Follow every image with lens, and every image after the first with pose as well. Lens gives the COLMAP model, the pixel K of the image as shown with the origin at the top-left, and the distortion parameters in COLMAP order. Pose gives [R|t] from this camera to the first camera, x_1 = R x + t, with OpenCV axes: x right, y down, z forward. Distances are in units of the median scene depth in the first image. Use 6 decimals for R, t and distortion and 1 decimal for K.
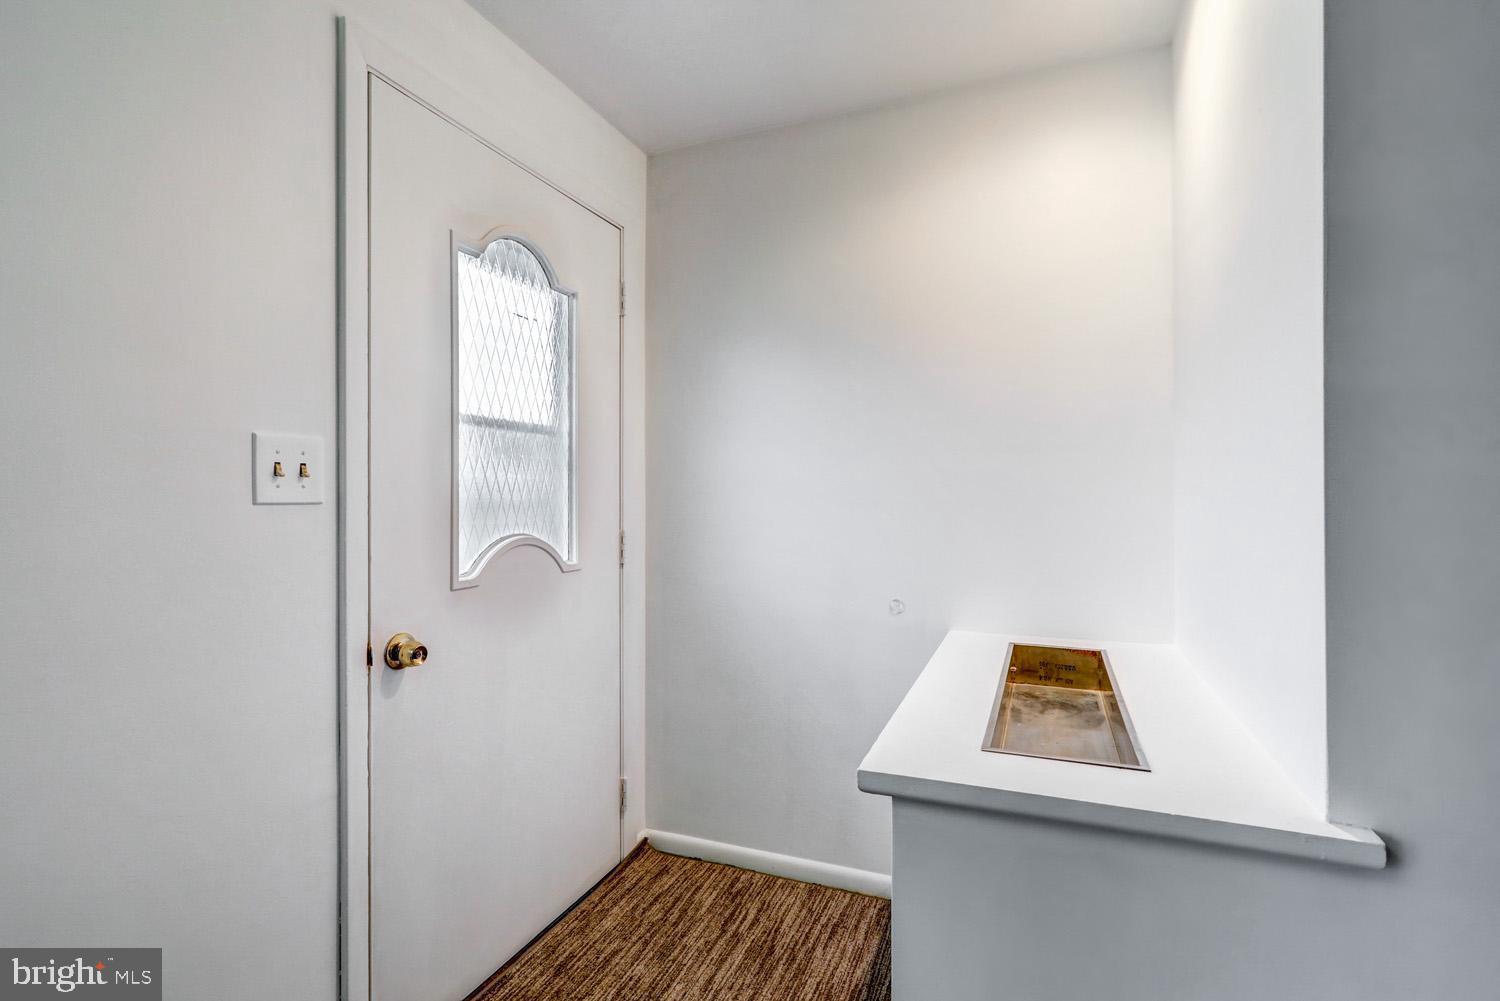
lens RADIAL K [[736.5, 0, 753.0], [0, 736.5, 498.6], [0, 0, 1]] dist [-0.002137, -0.000184]
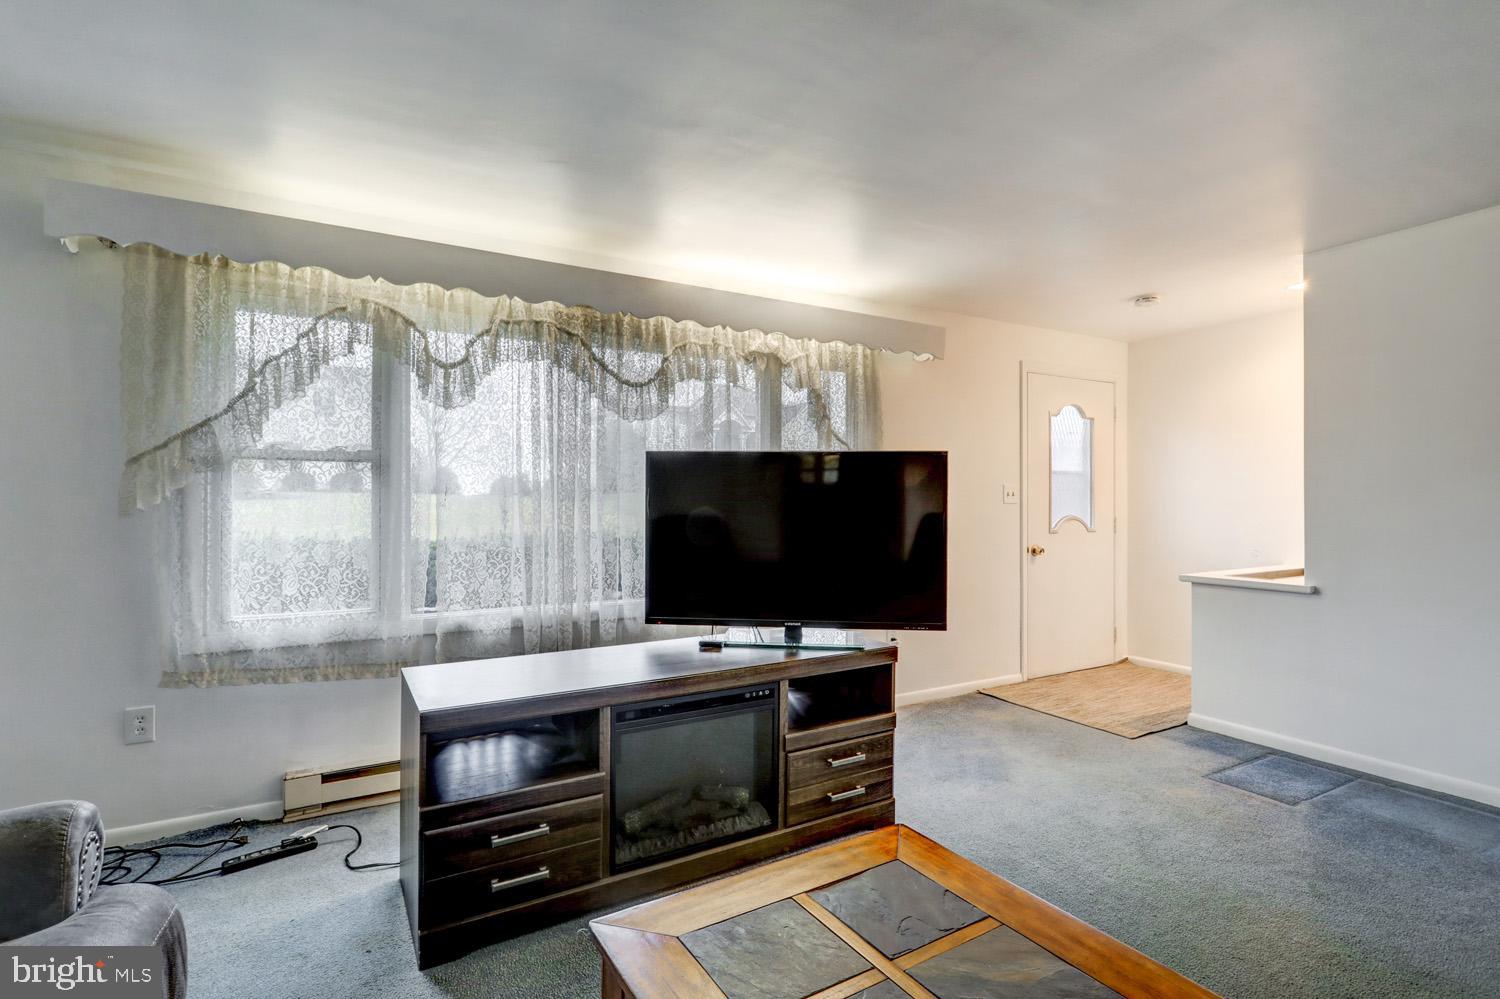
lens RADIAL K [[724.9, 0, 750.7], [0, 724.9, 500.9], [0, 0, 1]] dist [0.001126, 0.000083]
pose [[0.791038, 0.002561, -0.611762, 0.457877], [-0.003508, 0.999994, -0.000350, 0.000254], [0.611757, 0.002423, 0.791042, -2.207204]]
